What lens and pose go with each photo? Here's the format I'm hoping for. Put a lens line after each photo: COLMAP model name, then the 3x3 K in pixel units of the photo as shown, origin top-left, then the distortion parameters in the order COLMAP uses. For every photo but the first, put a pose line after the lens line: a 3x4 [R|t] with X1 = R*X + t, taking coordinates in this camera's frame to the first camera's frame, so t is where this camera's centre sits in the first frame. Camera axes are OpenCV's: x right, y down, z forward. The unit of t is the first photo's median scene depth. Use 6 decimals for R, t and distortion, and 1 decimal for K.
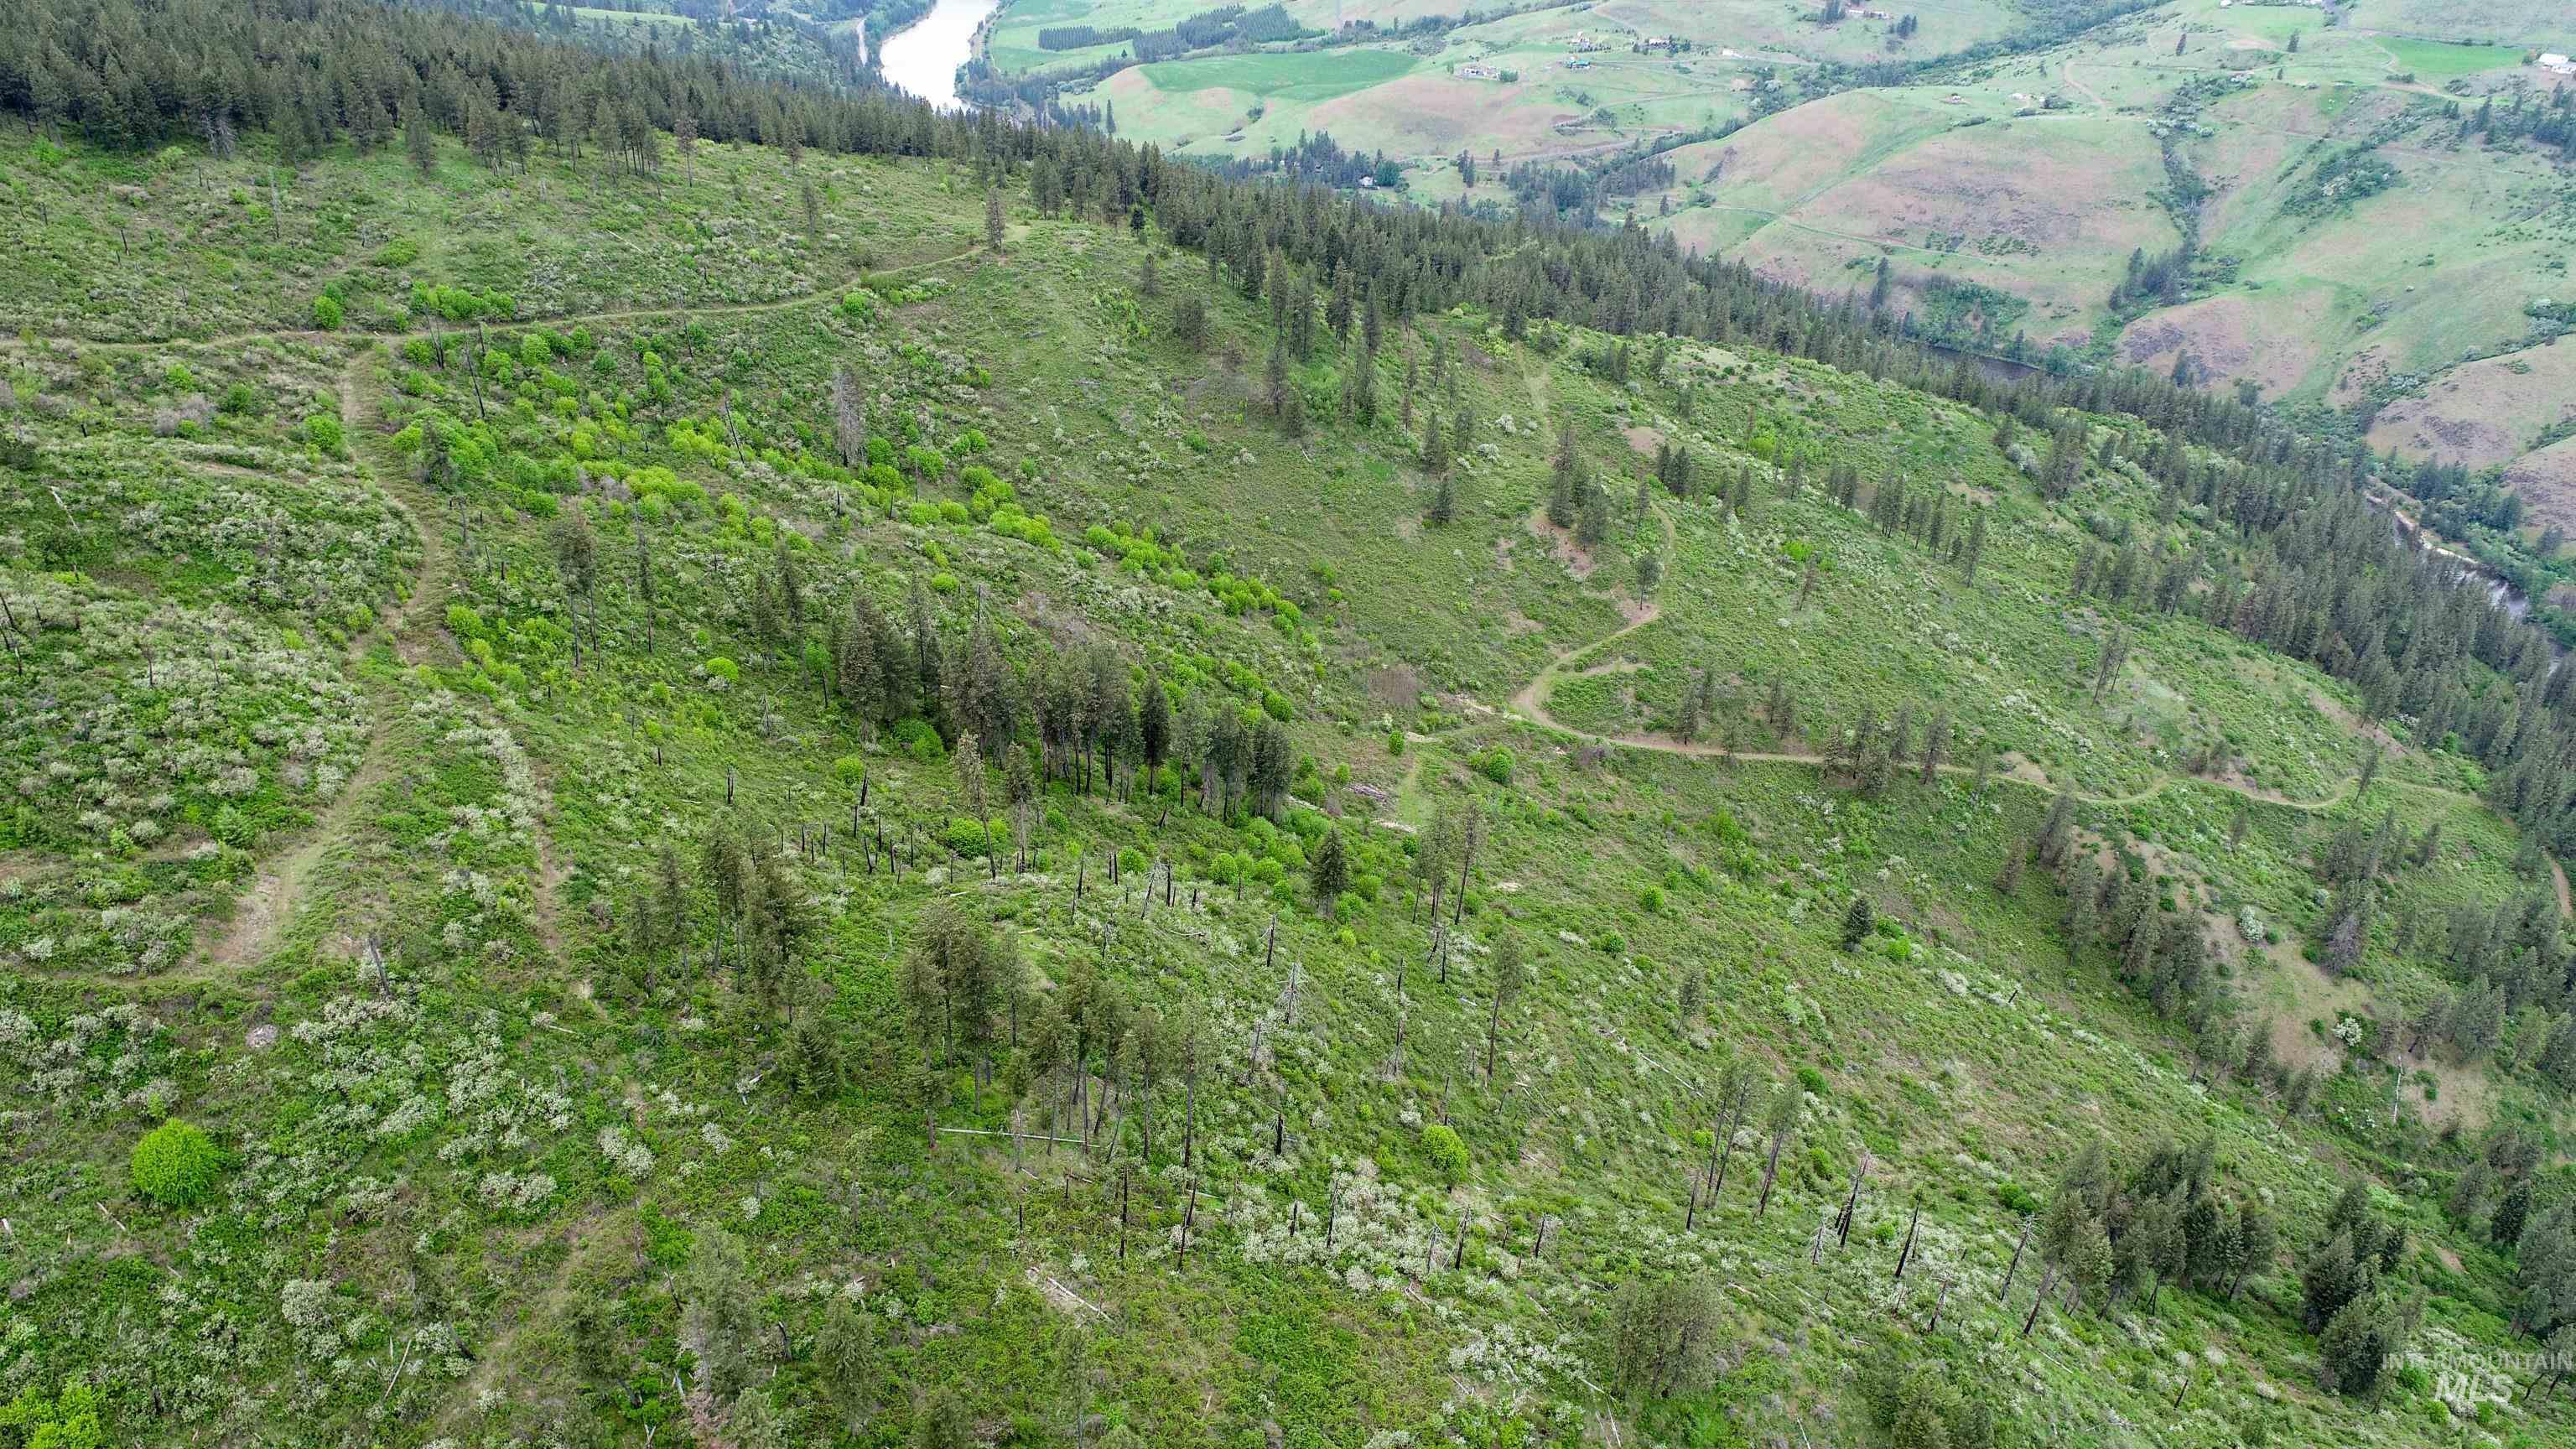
lens RADIAL K [[1741.4, 0, 1287.0], [0, 1741.4, 723.3], [0, 0, 1]] dist [-0.015246, 0.007964]
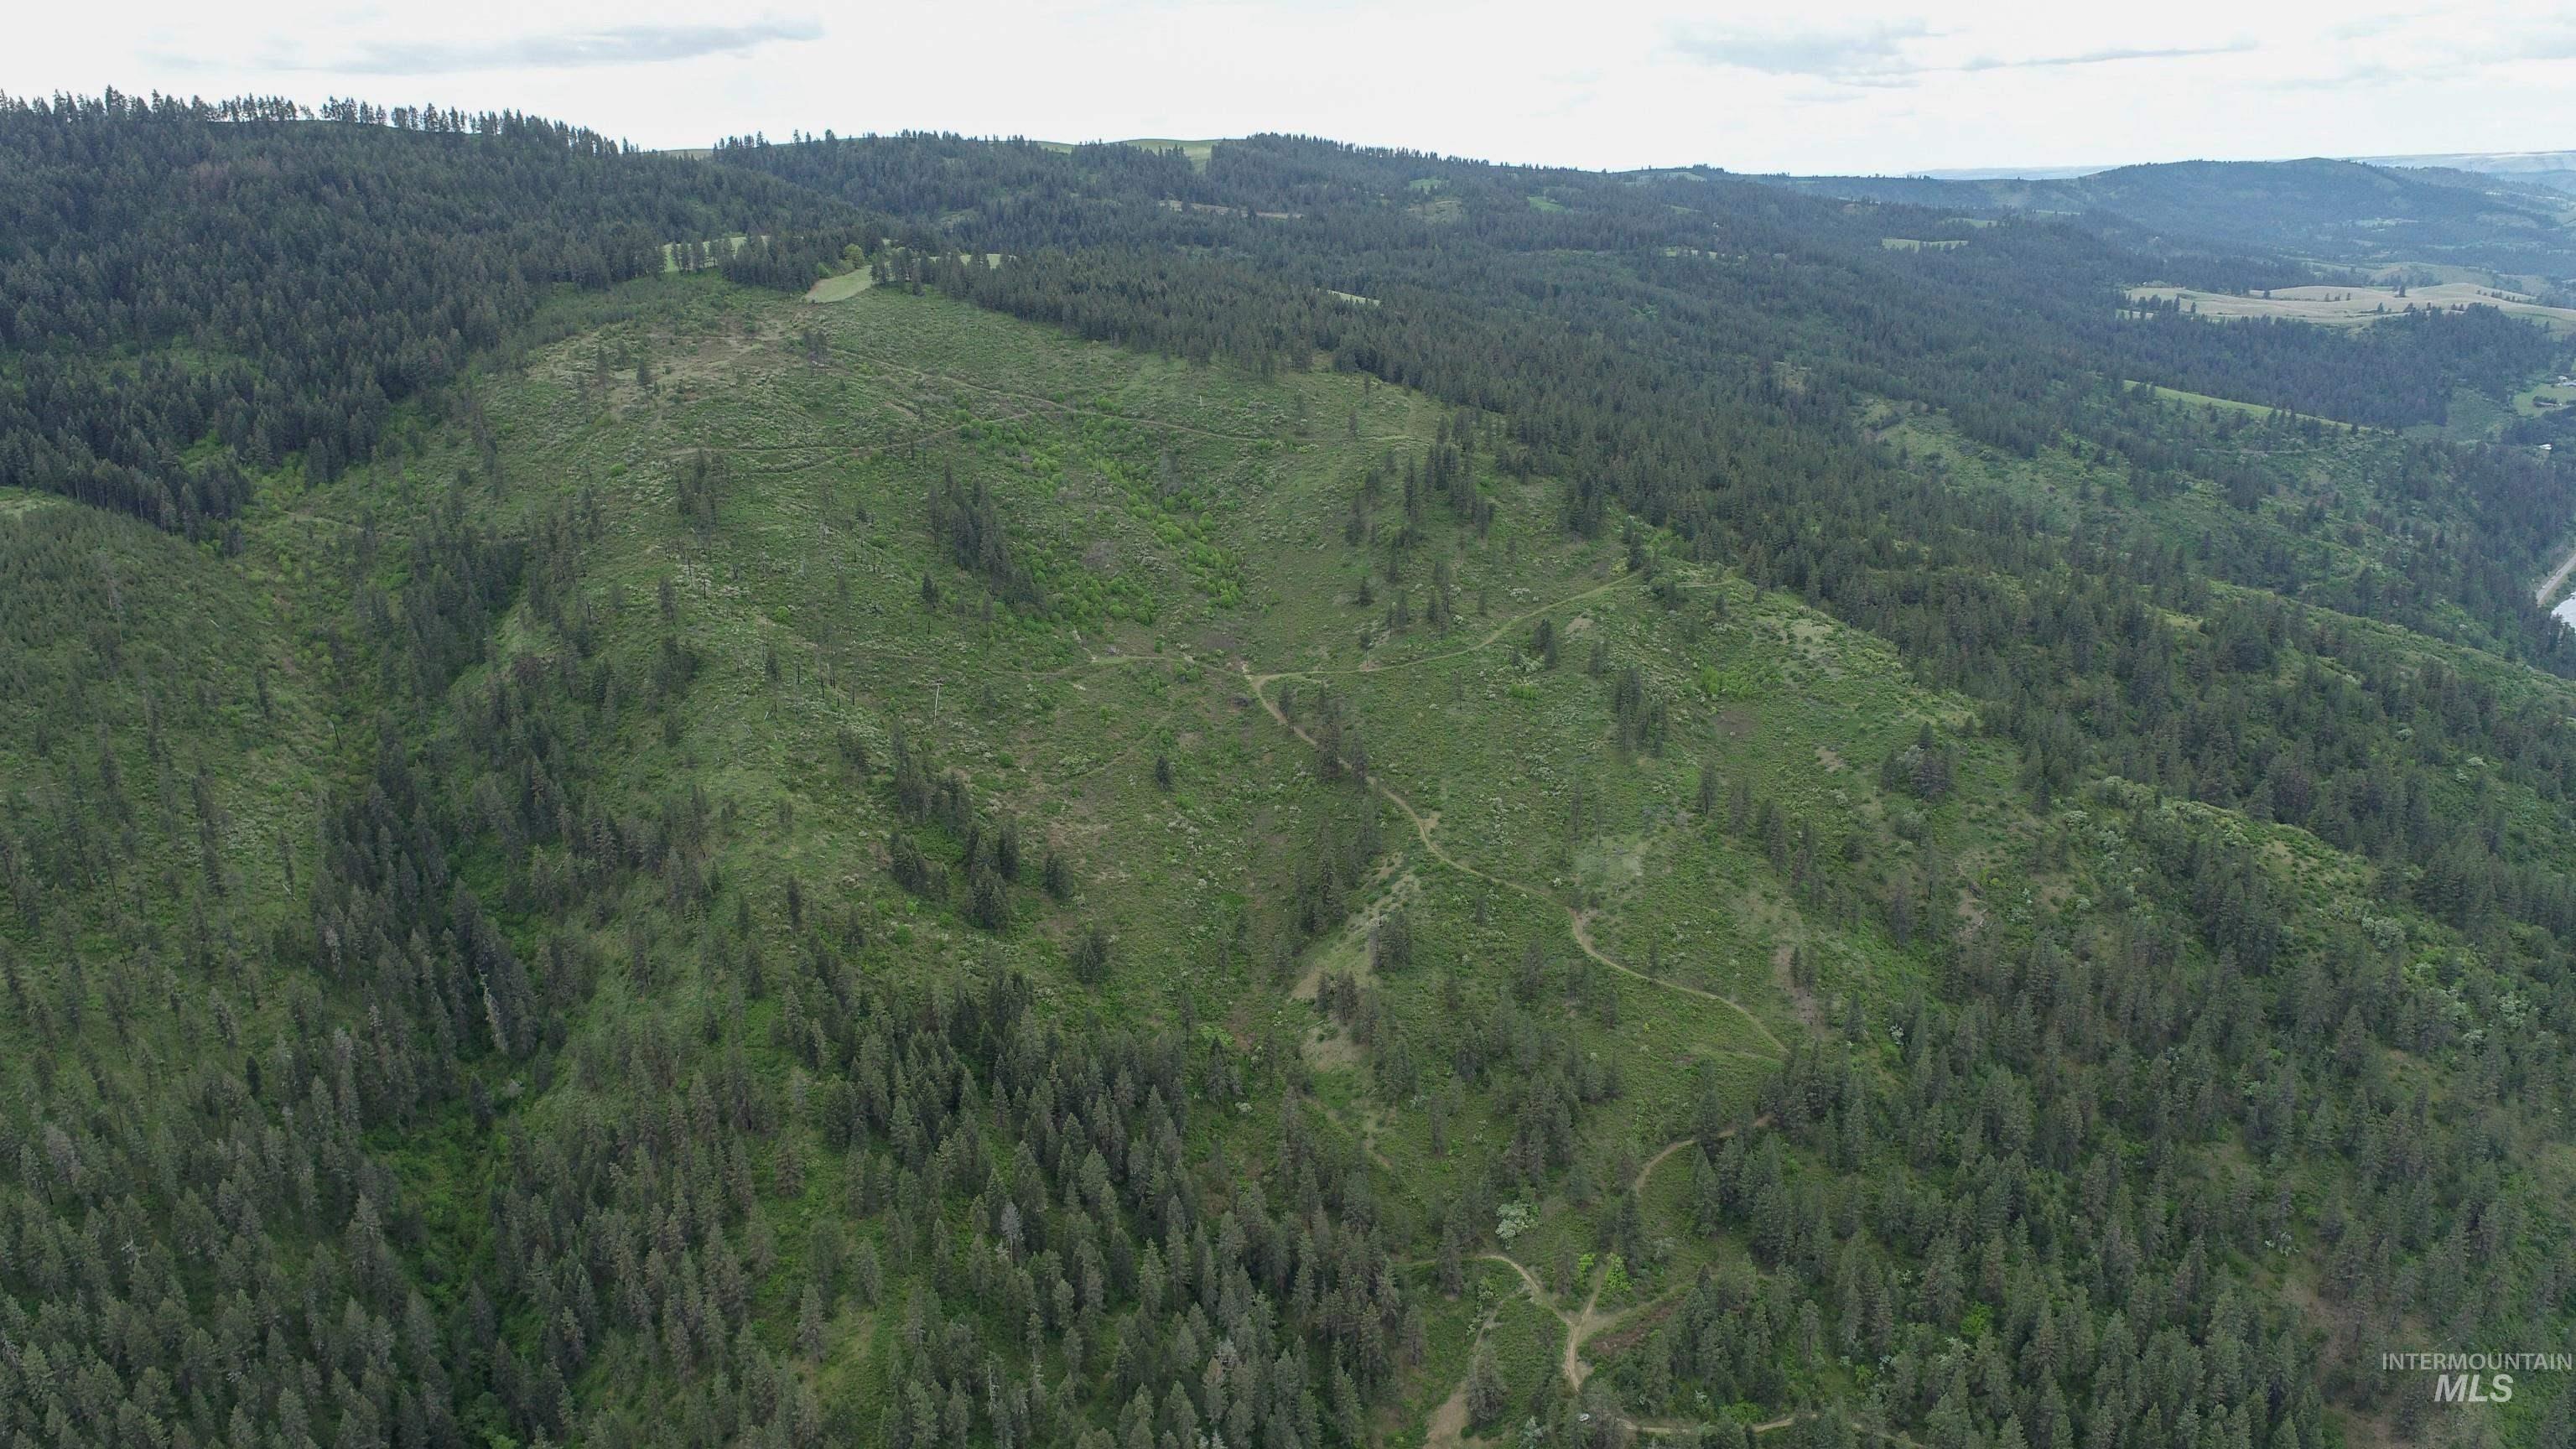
lens RADIAL K [[1741.4, 0, 1287.0], [0, 1741.4, 723.3], [0, 0, 1]] dist [-0.015246, 0.007964]
pose [[0.383689, 0.253629, -0.887950, 1.673840], [-0.436907, 0.896977, 0.067417, -0.095395], [0.813569, 0.362085, 0.454972, 0.198127]]
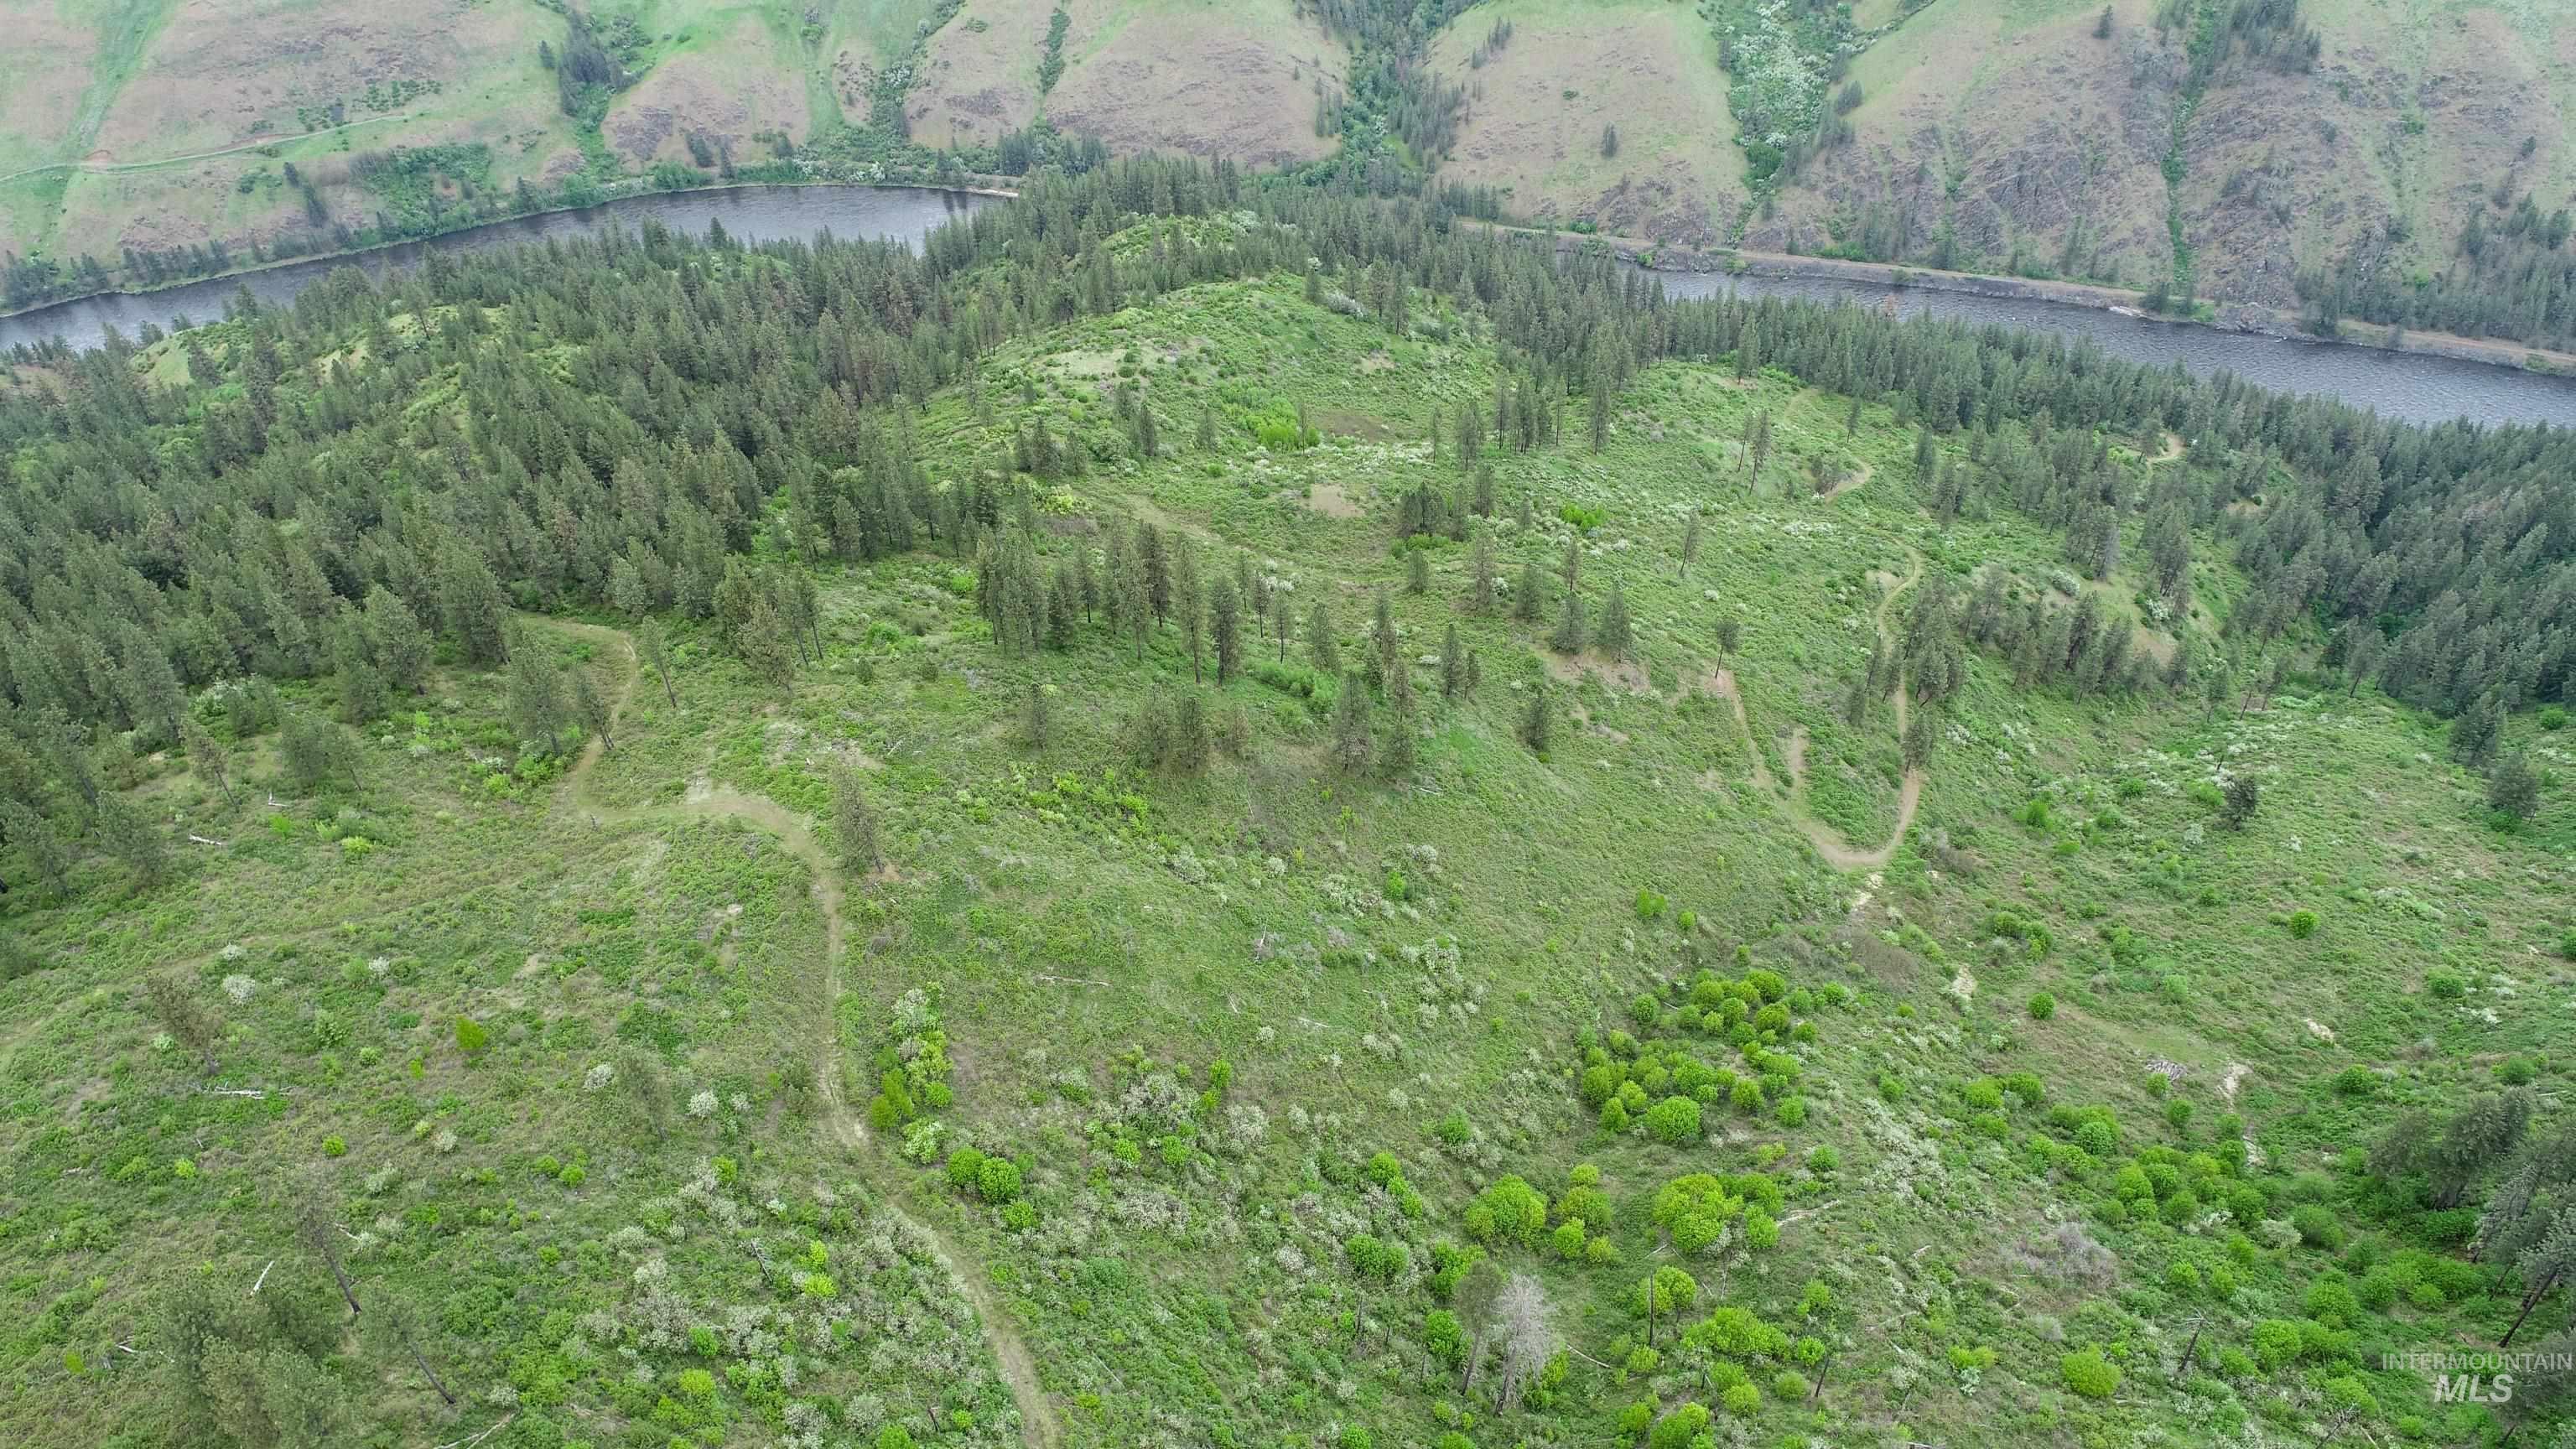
lens RADIAL K [[1741.4, 0, 1287.0], [0, 1741.4, 723.3], [0, 0, 1]] dist [-0.015246, 0.007964]
pose [[0.434629, -0.596838, 0.674450, -0.435228], [0.491409, 0.784738, 0.377761, -0.448992], [-0.754728, 0.167245, 0.634361, 0.645956]]
